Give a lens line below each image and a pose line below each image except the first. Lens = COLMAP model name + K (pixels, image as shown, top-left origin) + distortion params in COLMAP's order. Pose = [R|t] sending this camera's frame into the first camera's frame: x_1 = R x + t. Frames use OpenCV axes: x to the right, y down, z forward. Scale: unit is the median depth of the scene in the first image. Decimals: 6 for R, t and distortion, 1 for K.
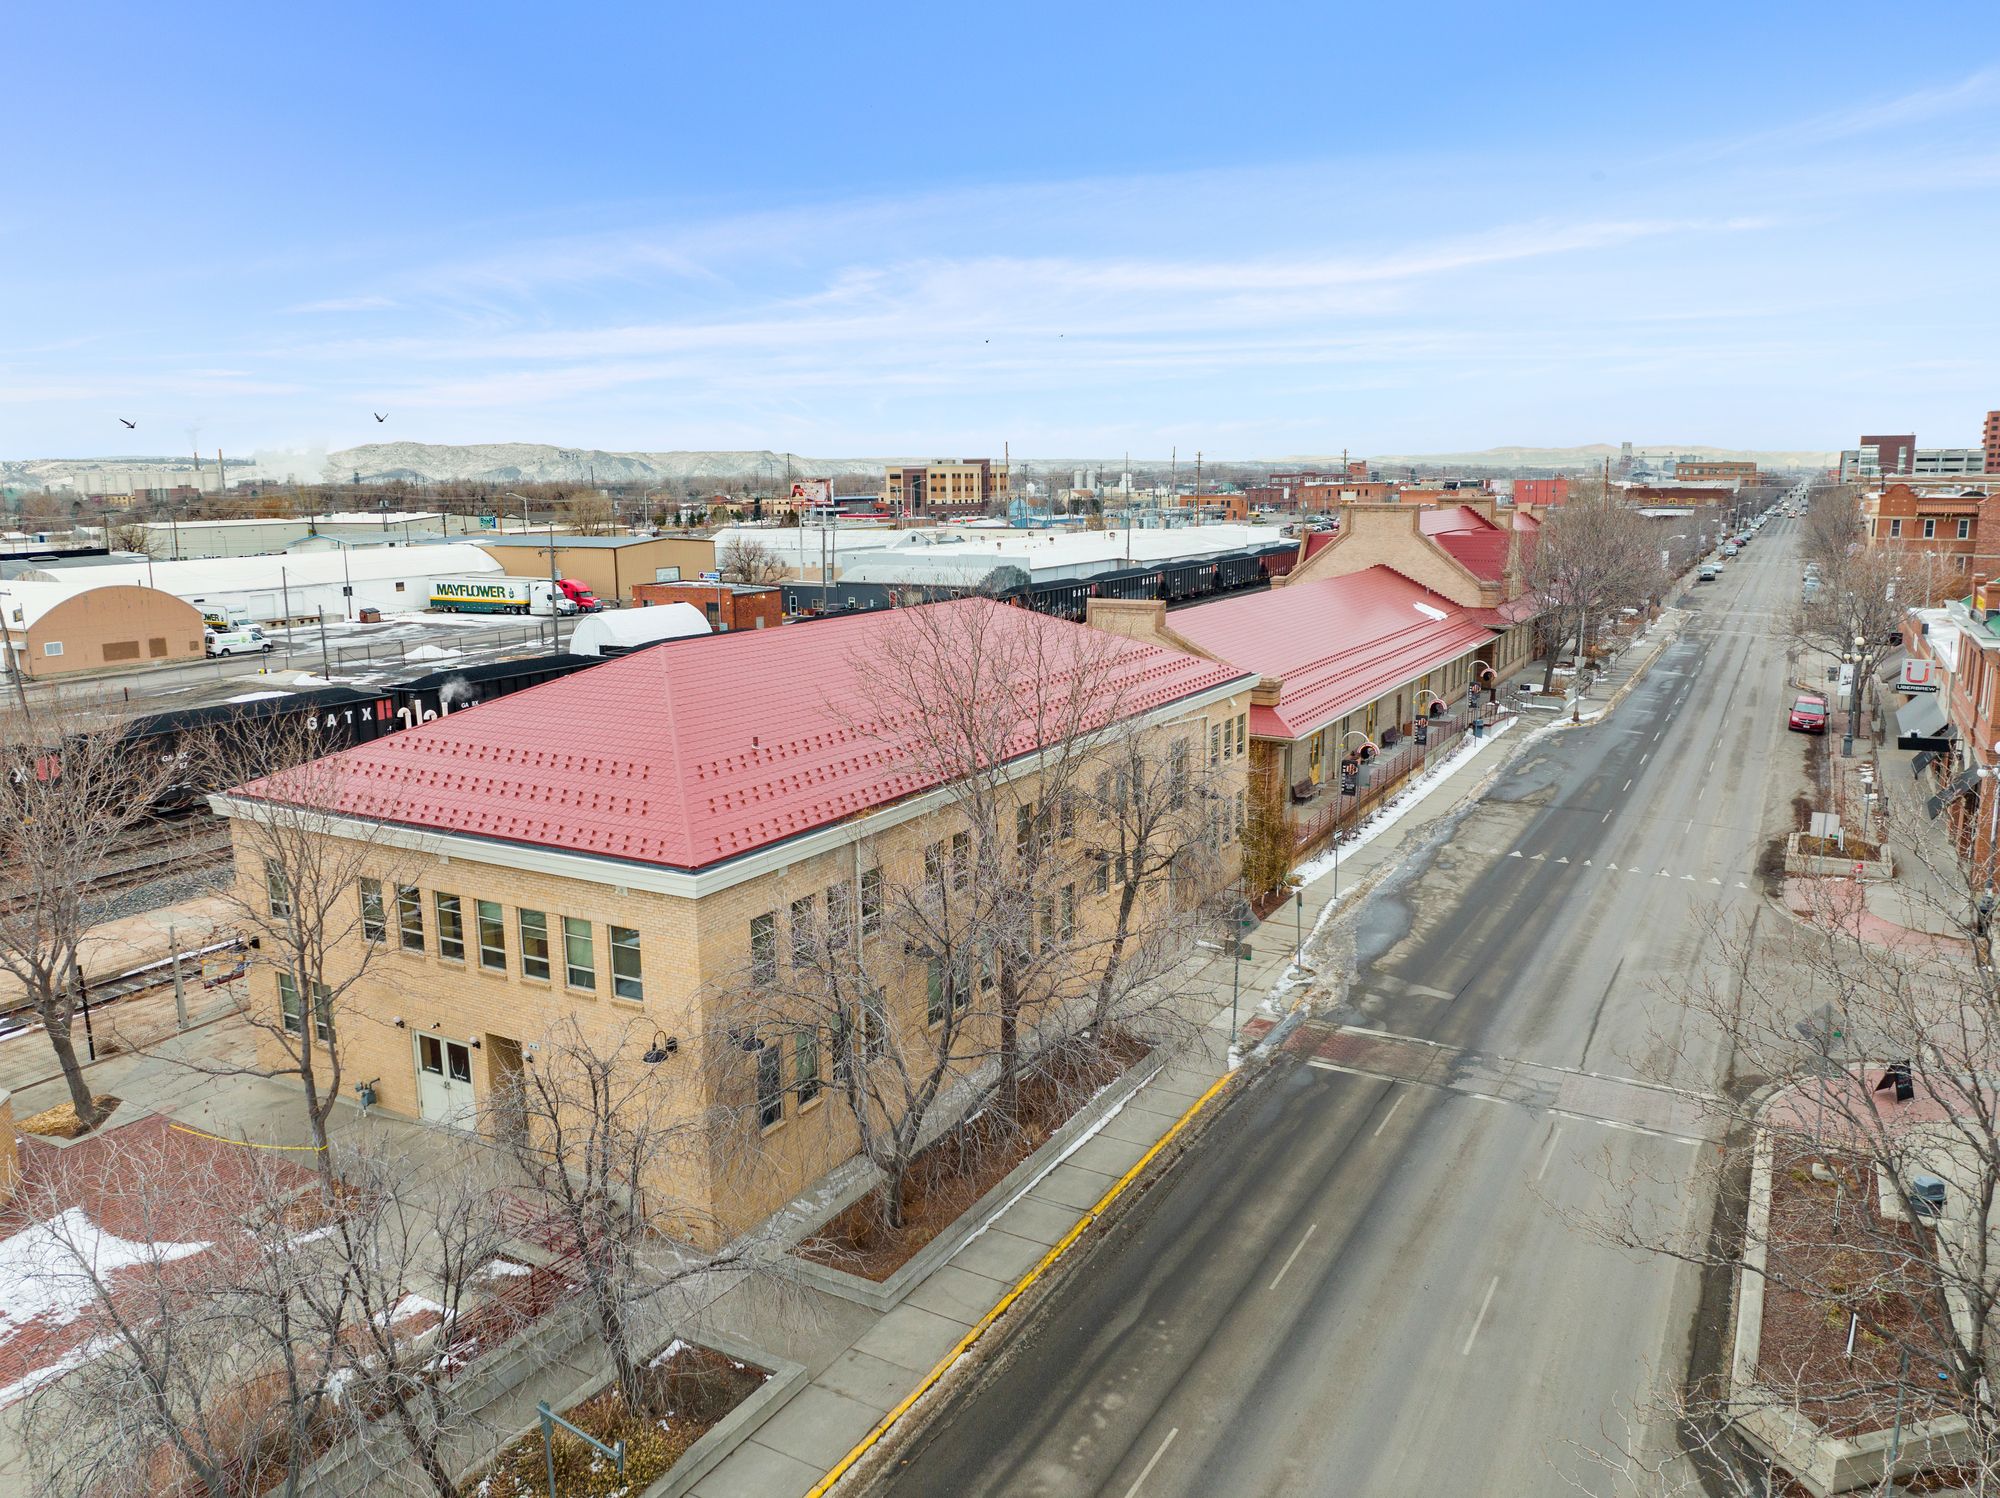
lens RADIAL K [[1407.7, 0, 1000.0], [0, 1407.7, 749.0], [0, 0, 1]] dist [-0.035012, -0.000493]
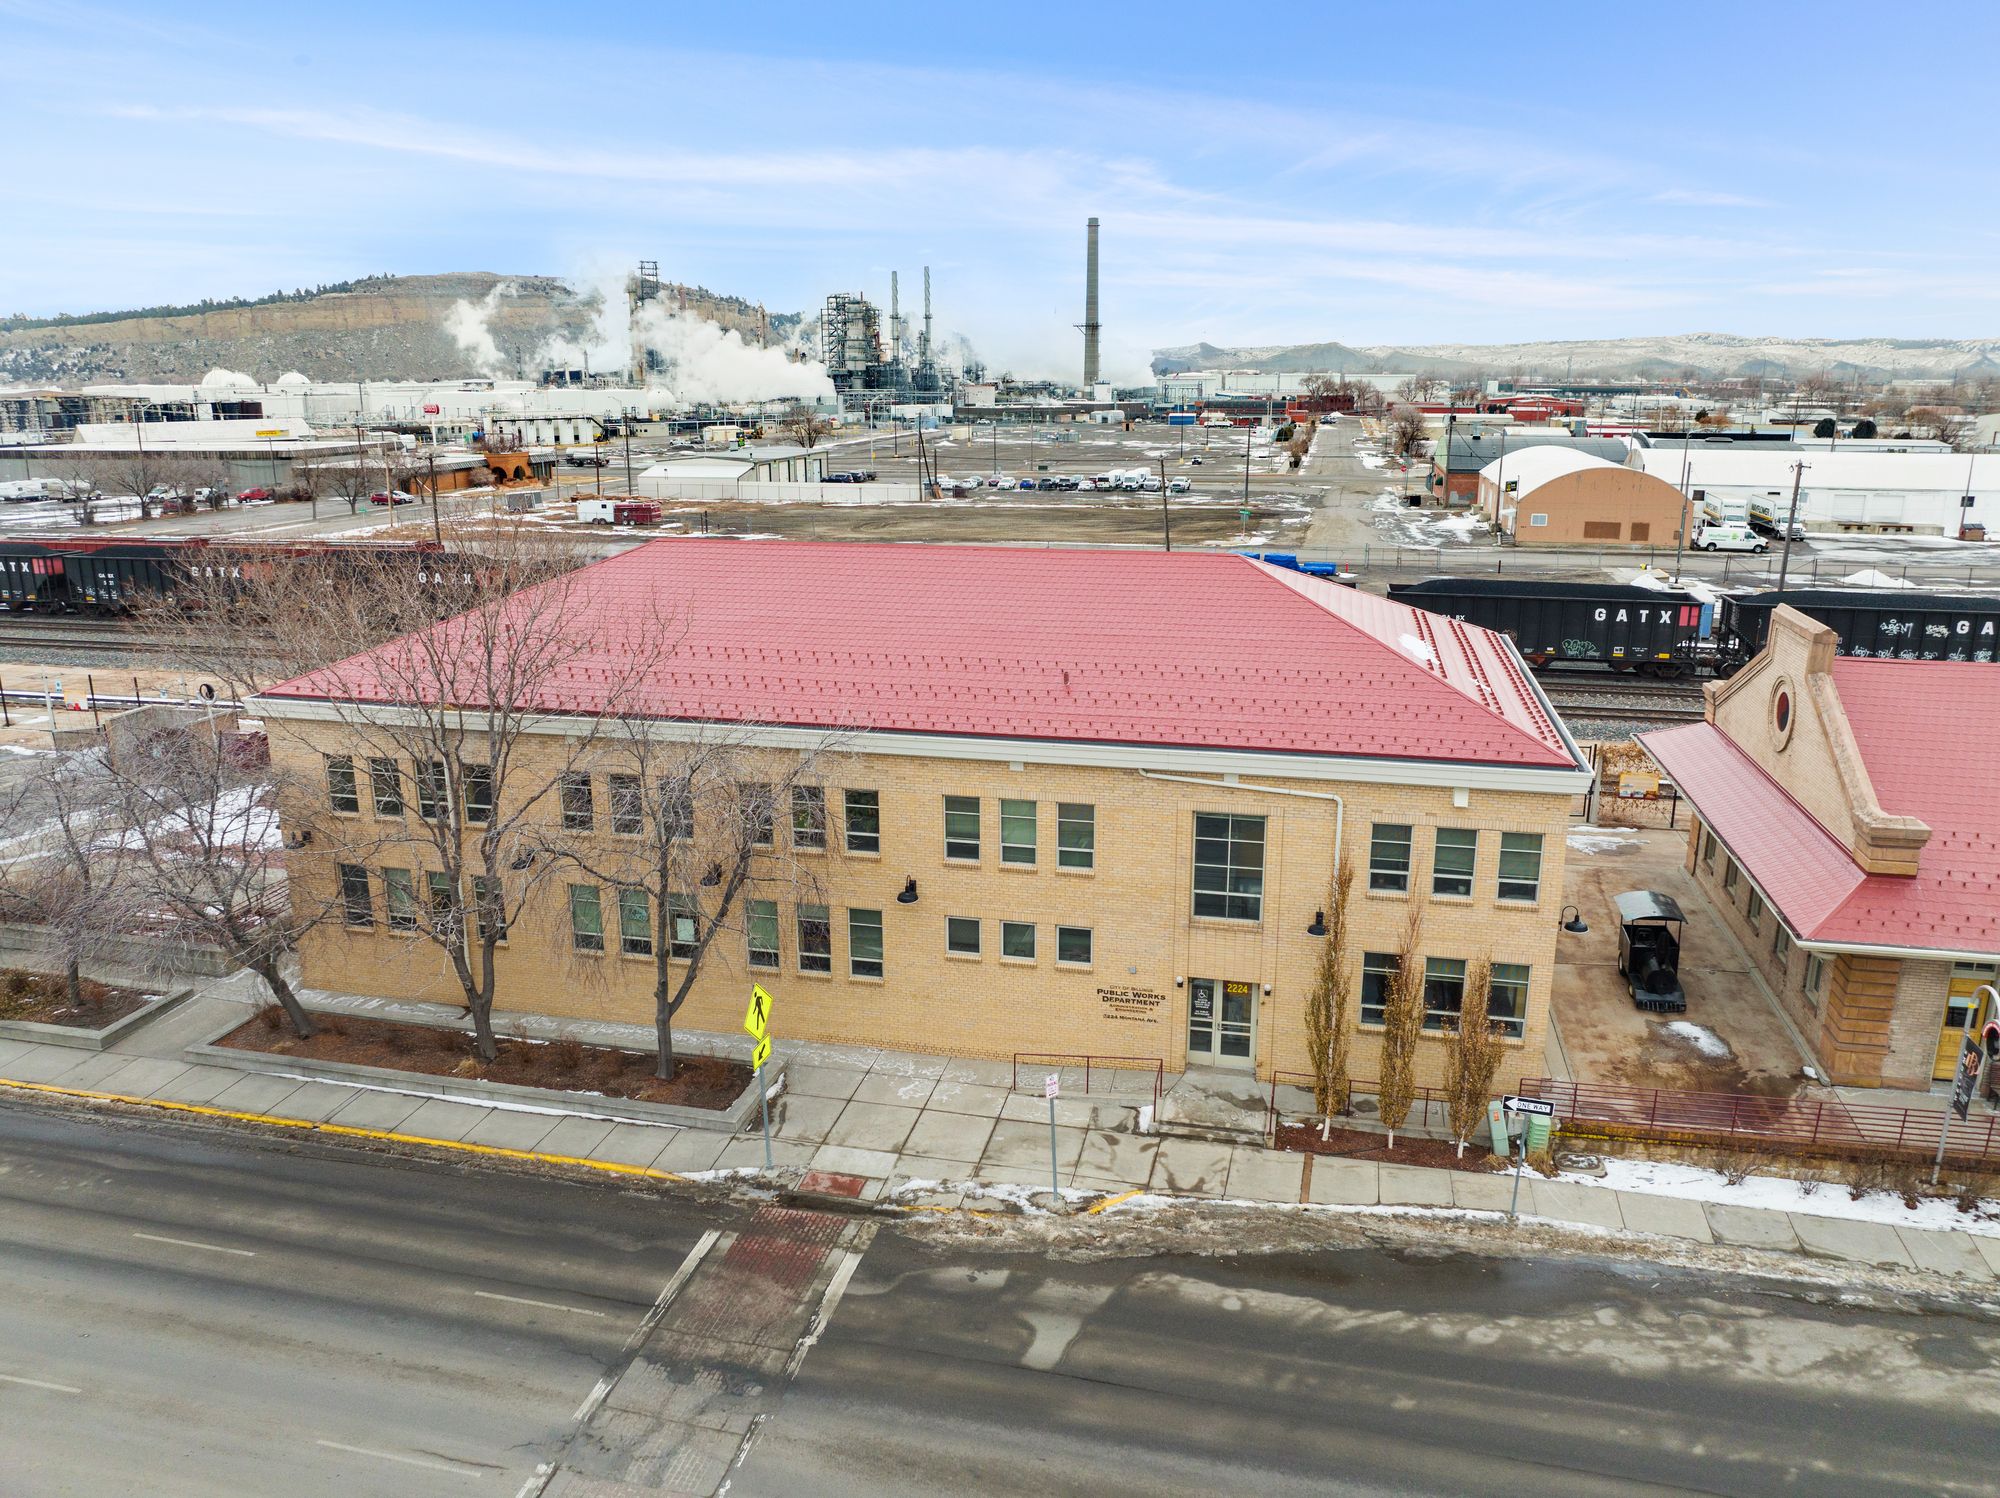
lens RADIAL K [[1407.7, 0, 1000.0], [0, 1407.7, 749.0], [0, 0, 1]] dist [-0.035012, -0.000493]
pose [[0.289874, 0.259420, -0.921235, 0.610807], [-0.183954, 0.959718, 0.212374, -0.132596], [0.939220, 0.107903, 0.325918, 0.636109]]
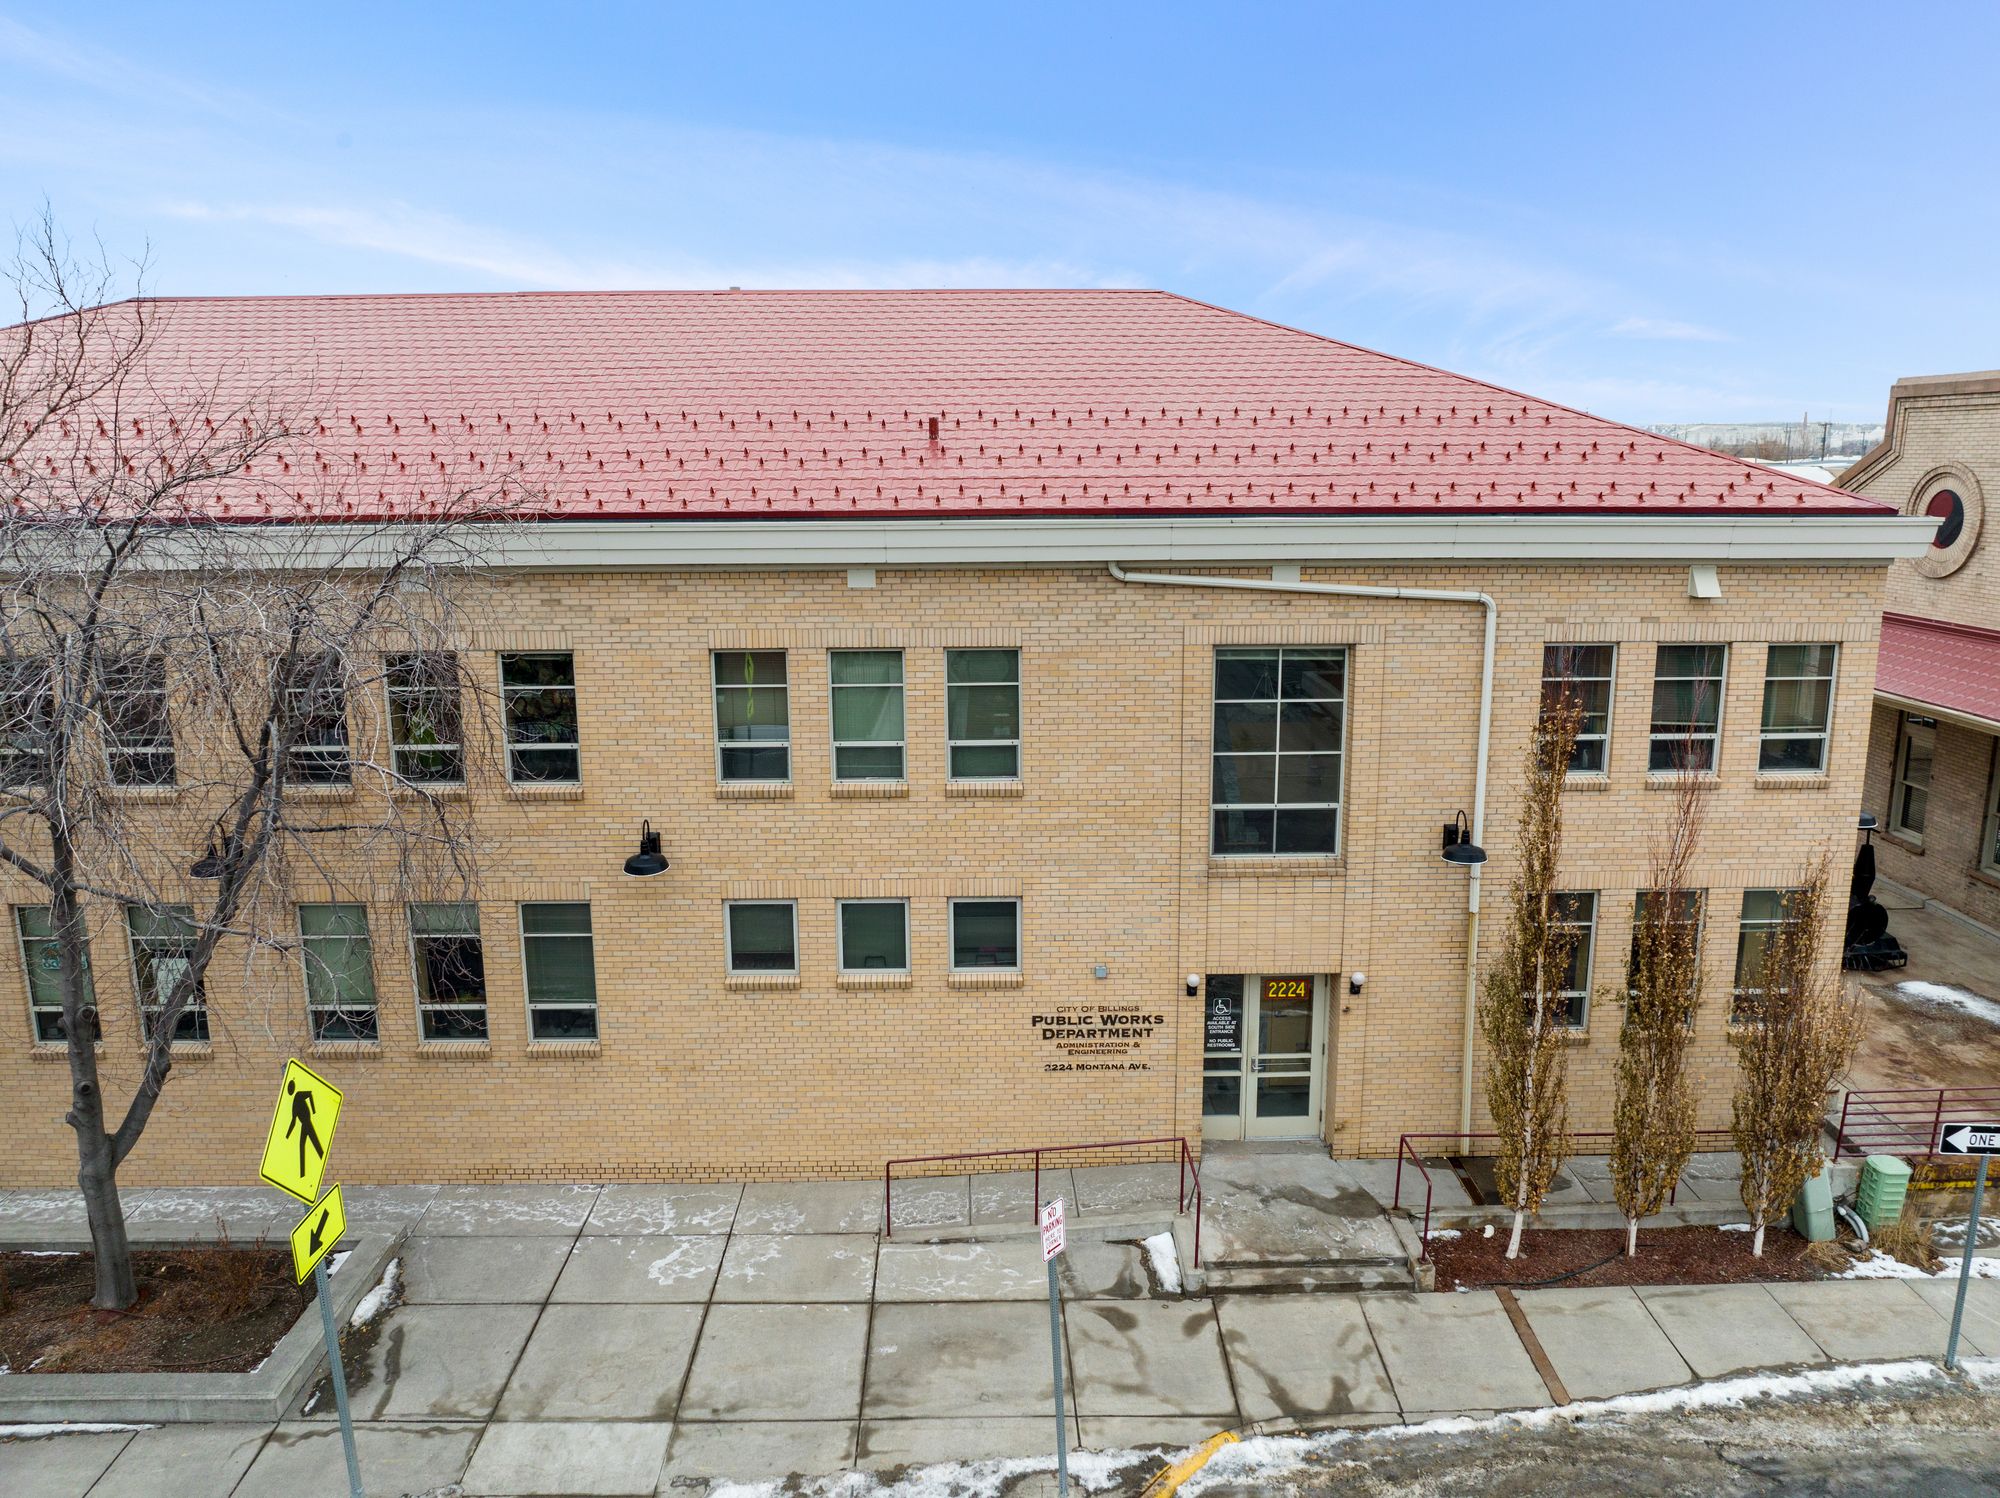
lens RADIAL K [[1407.7, 0, 1000.0], [0, 1407.7, 749.0], [0, 0, 1]] dist [-0.035012, -0.000493]
pose [[0.515180, 0.182691, -0.837385, 0.339428], [-0.165543, 0.979831, 0.111922, -0.004665], [0.840943, 0.080963, 0.535032, 0.705564]]
